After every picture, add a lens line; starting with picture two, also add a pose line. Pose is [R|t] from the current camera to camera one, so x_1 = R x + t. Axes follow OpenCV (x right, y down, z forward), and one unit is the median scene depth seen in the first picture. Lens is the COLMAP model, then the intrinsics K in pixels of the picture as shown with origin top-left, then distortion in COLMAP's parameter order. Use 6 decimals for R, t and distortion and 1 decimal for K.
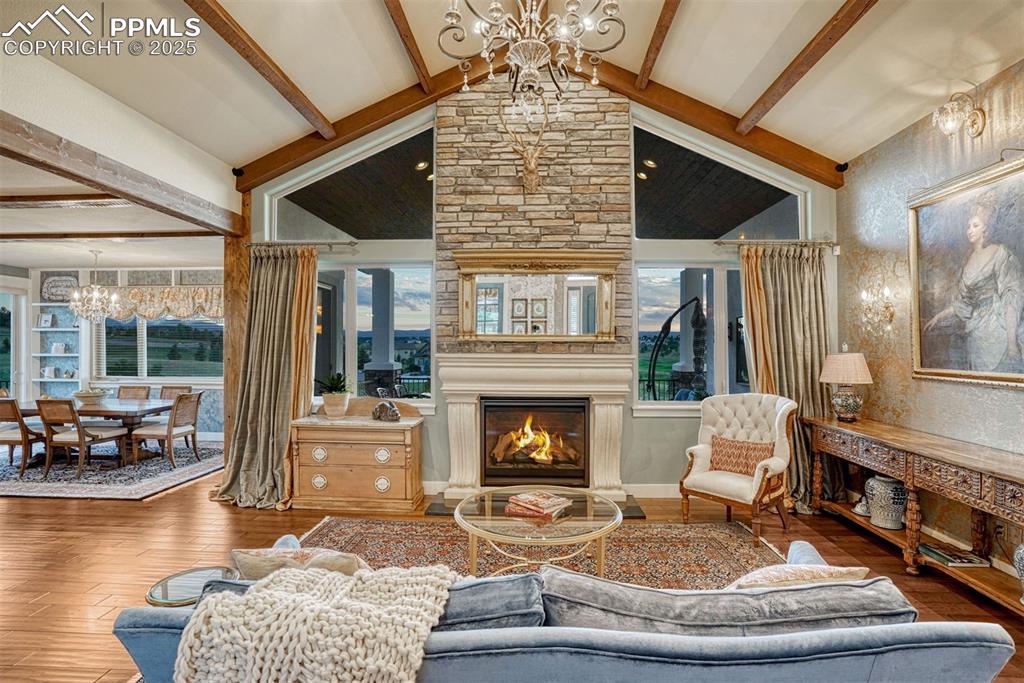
lens RADIAL K [[482.3, 0, 520.1], [0, 482.3, 342.4], [0, 0, 1]] dist [-0.076258, 0.029919]
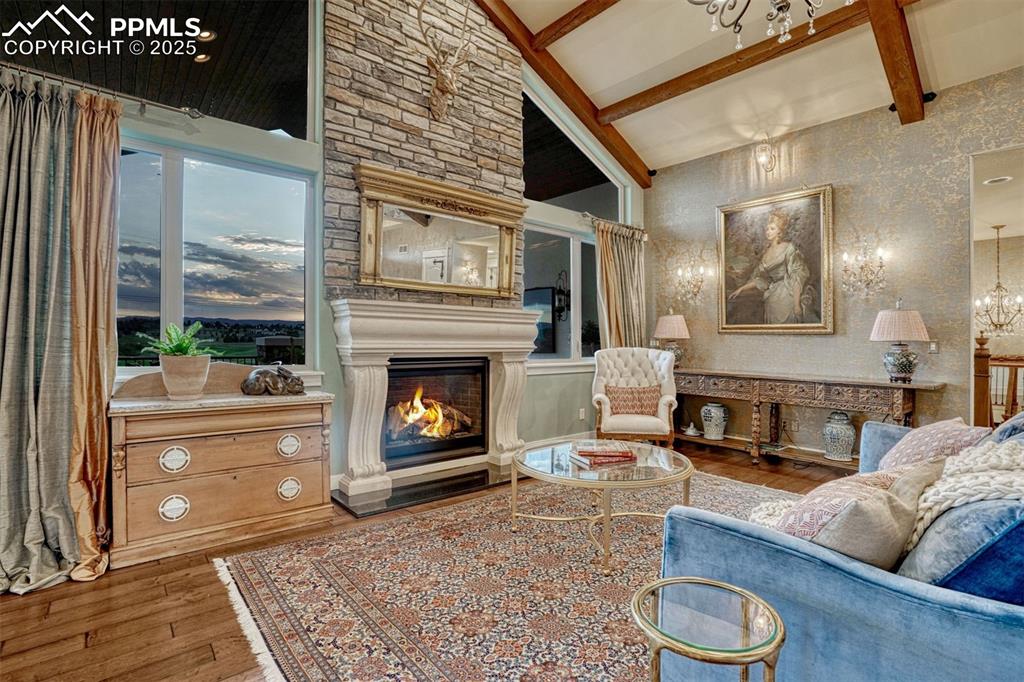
lens RADIAL K [[482.3, 0, 520.1], [0, 482.3, 341.9], [0, 0, 1]] dist [-0.076258, 0.029919]
pose [[0.733366, -0.001217, 0.679833, -0.454006], [-0.013232, 0.999783, 0.016064, 0.070719], [-0.679705, -0.020776, 0.733191, 0.276377]]
